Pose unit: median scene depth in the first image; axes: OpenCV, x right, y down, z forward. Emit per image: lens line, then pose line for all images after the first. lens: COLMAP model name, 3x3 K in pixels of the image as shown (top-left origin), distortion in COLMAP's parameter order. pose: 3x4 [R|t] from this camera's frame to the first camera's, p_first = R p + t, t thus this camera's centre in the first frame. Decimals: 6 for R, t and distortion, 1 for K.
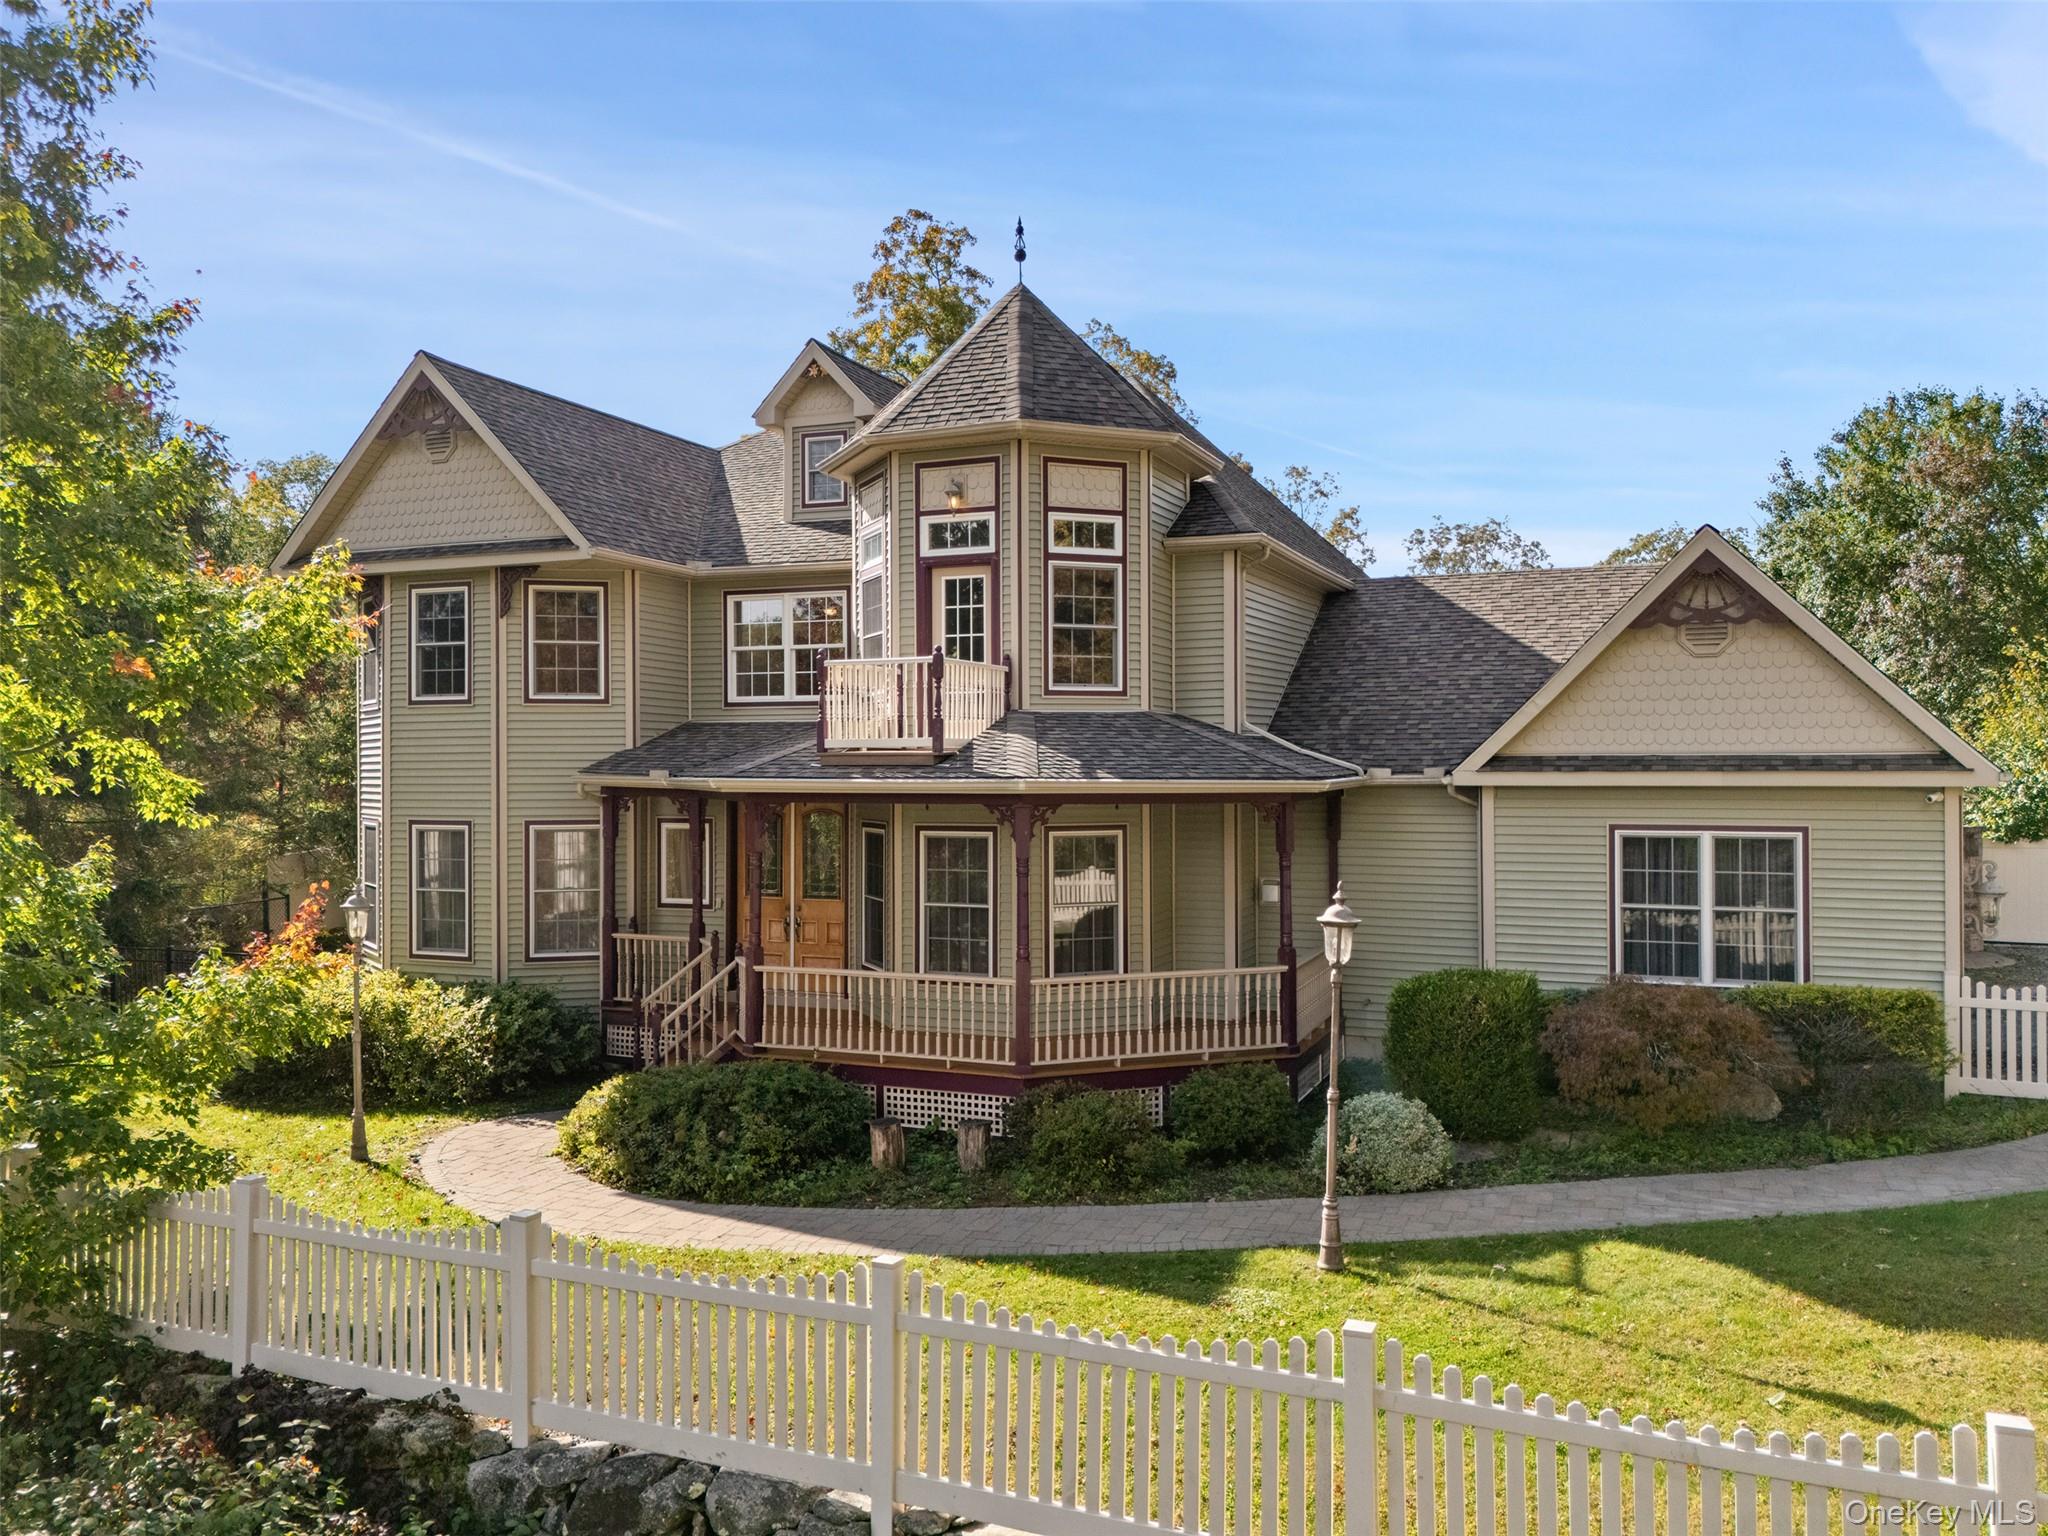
lens RADIAL K [[1497.5, 0, 1024.0], [0, 1497.5, 768.0], [0, 0, 1]] dist [0.071220, -0.001013]
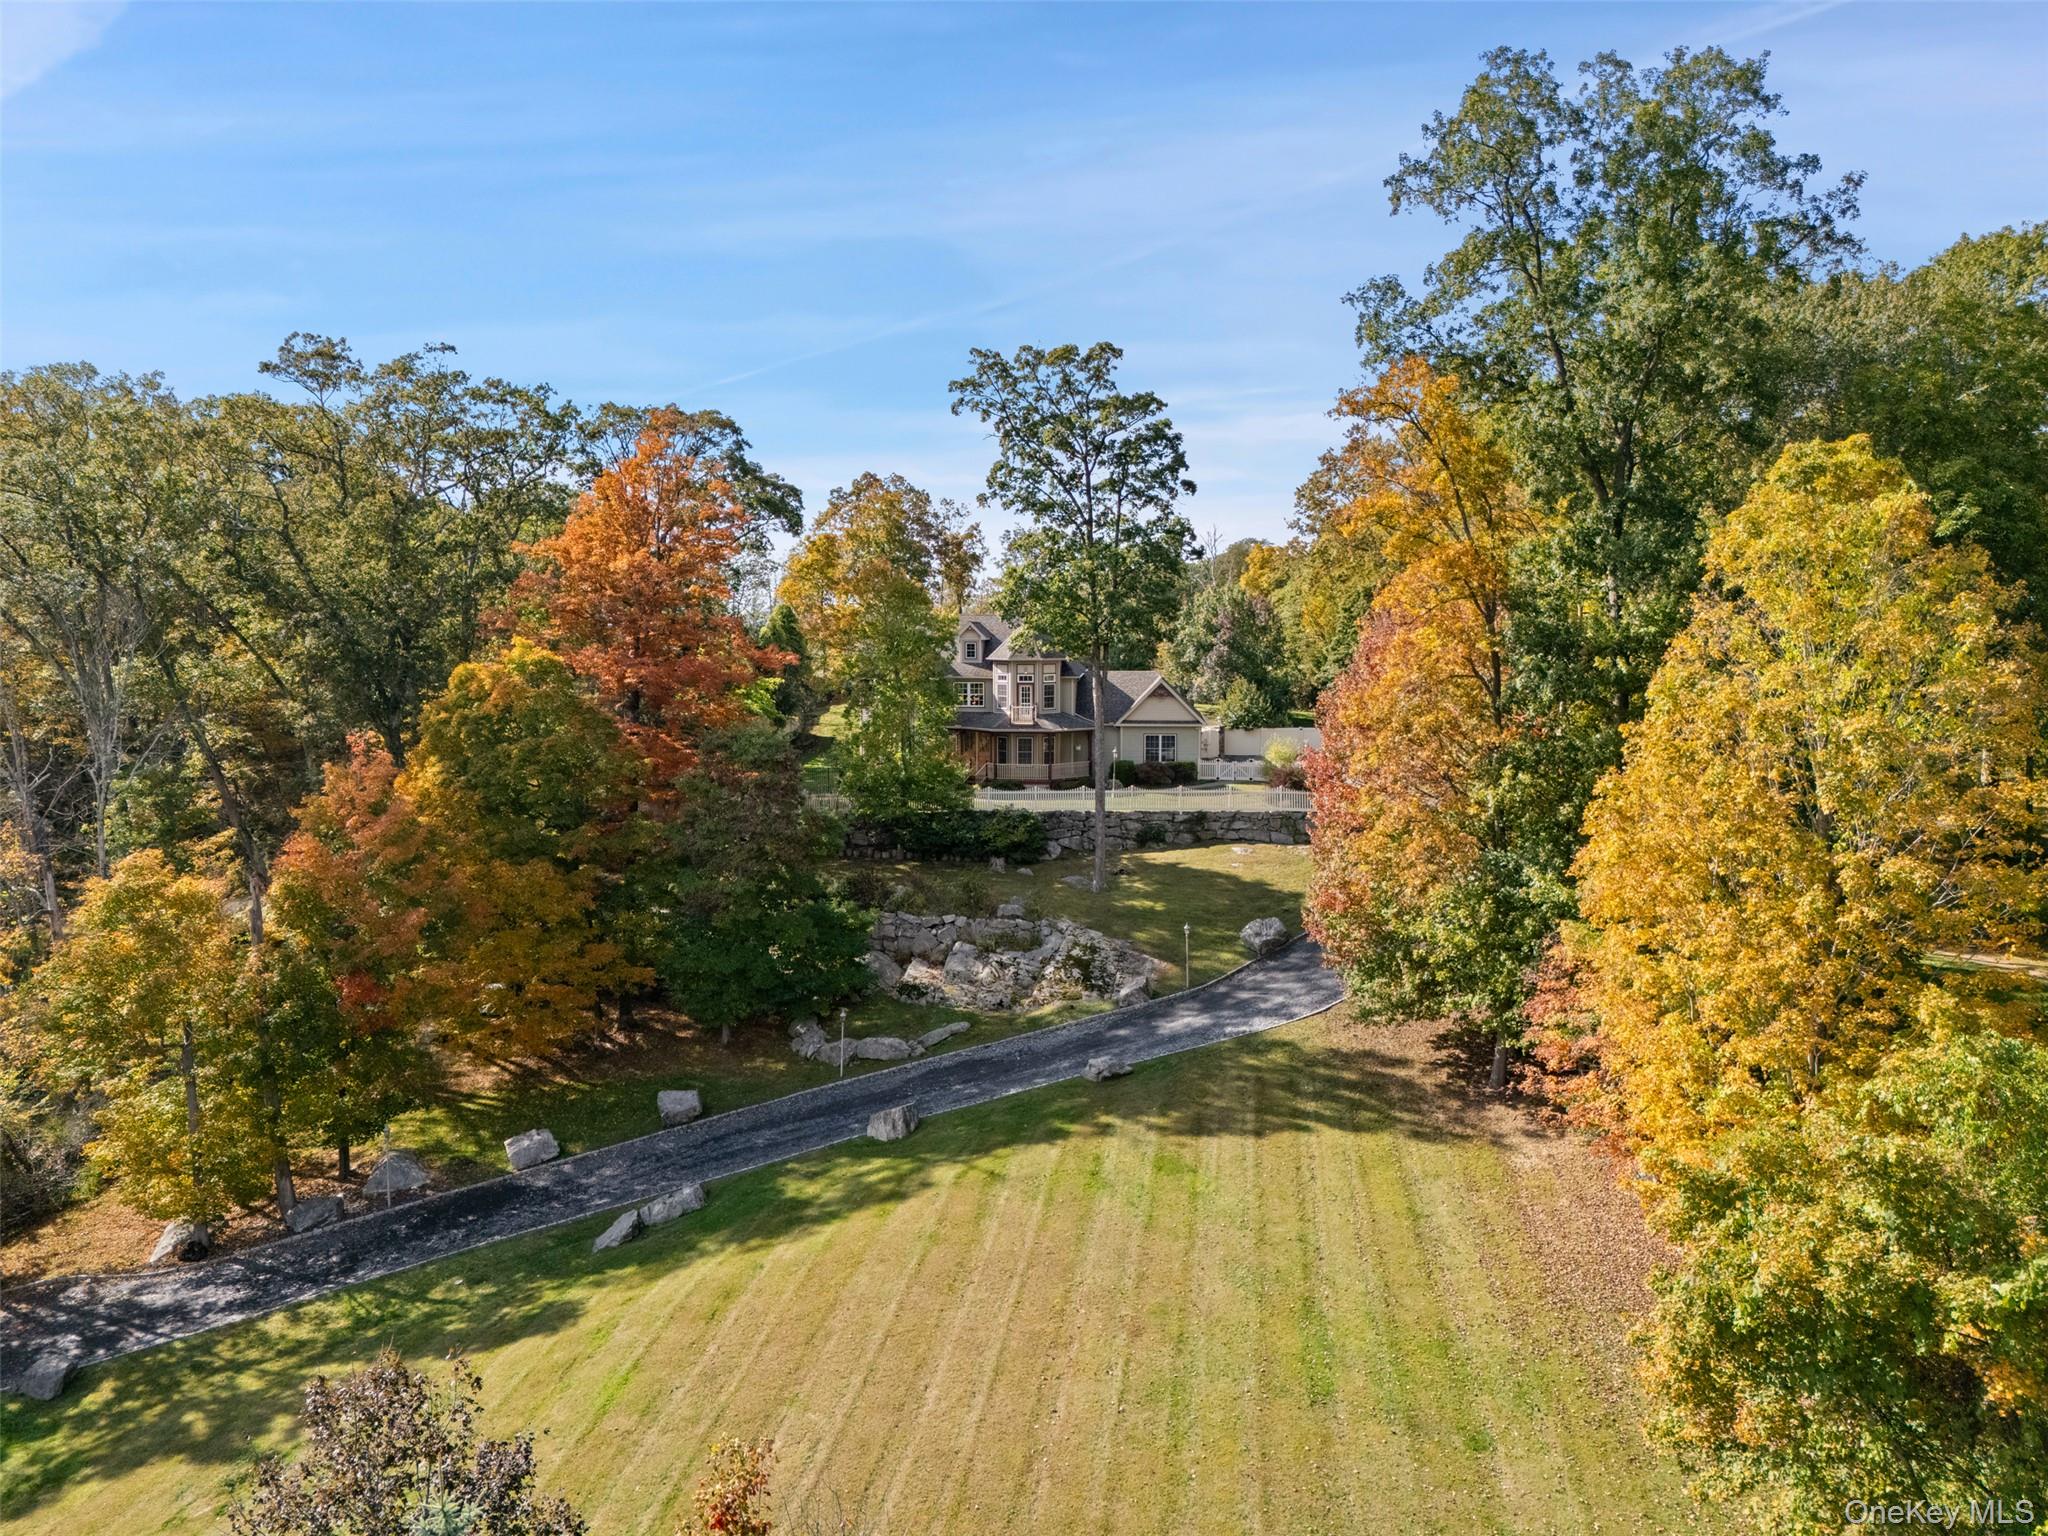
lens RADIAL K [[1518.7, 0, 1024.0], [0, 1518.7, 768.0], [0, 0, 1]] dist [0.021450, -0.000432]
pose [[0.947284, -0.029771, 0.319008, -1.670799], [0.001024, 0.995950, 0.089902, -0.313331], [-0.320393, -0.084836, 0.943478, -3.799474]]
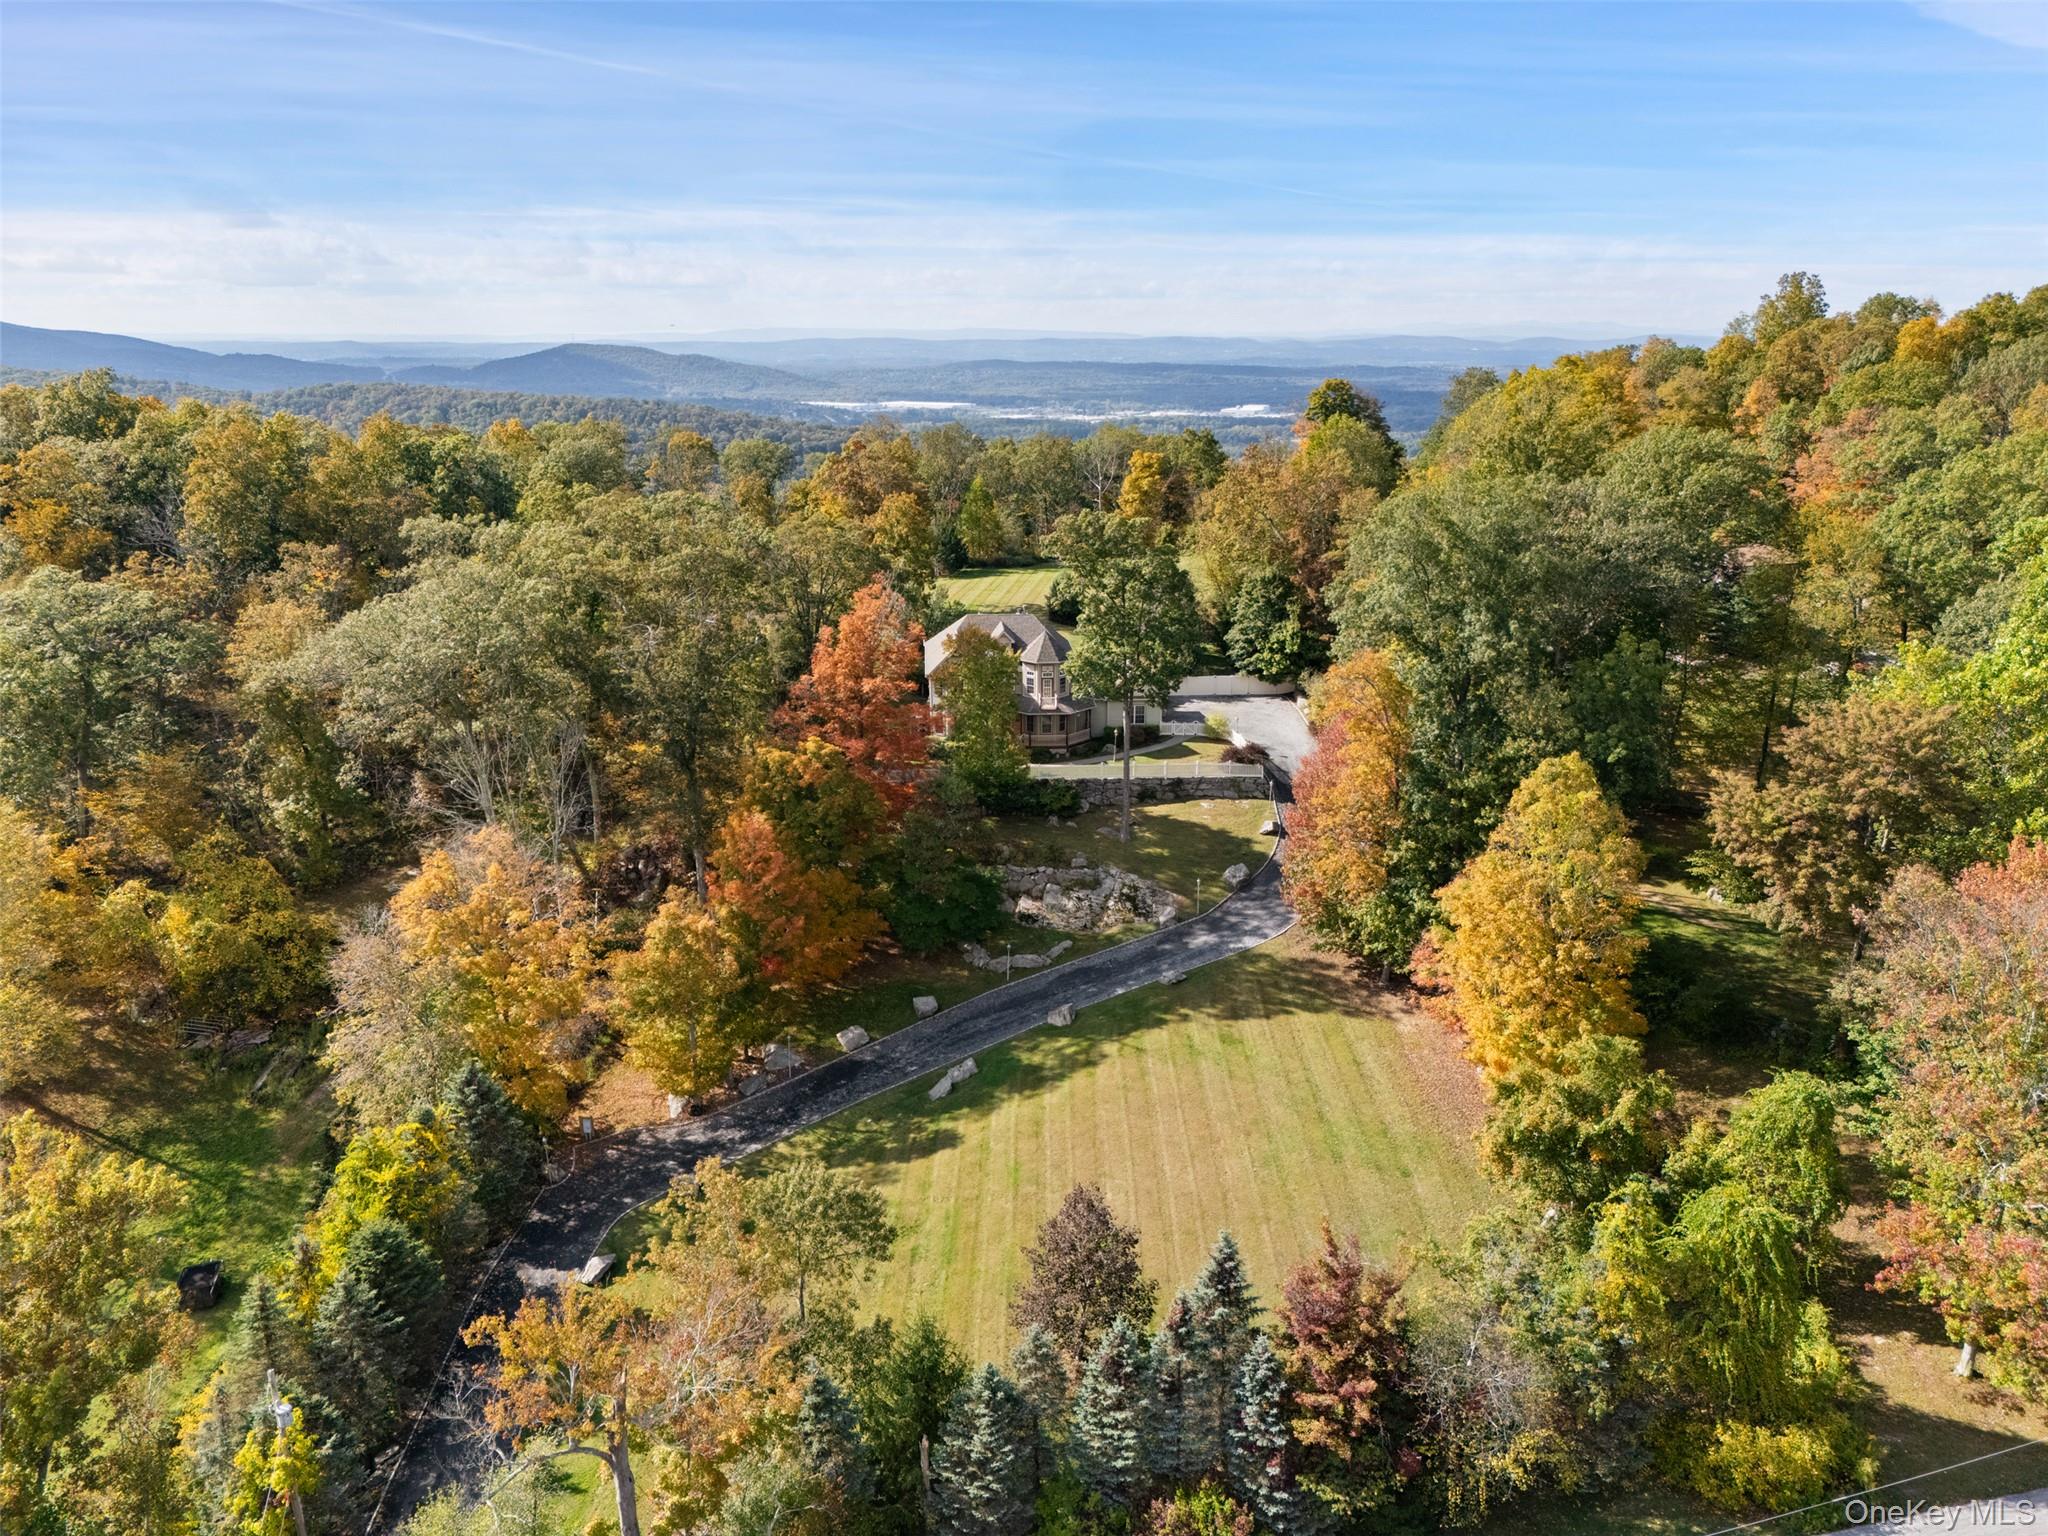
lens RADIAL K [[1497.5, 0, 1024.0], [0, 1497.5, 768.0], [0, 0, 1]] dist [0.071220, -0.001013]
pose [[0.893774, -0.117691, 0.432801, -3.336808], [-0.000444, 0.964726, 0.263254, -1.626092], [-0.448518, -0.235482, 0.862195, -5.317611]]
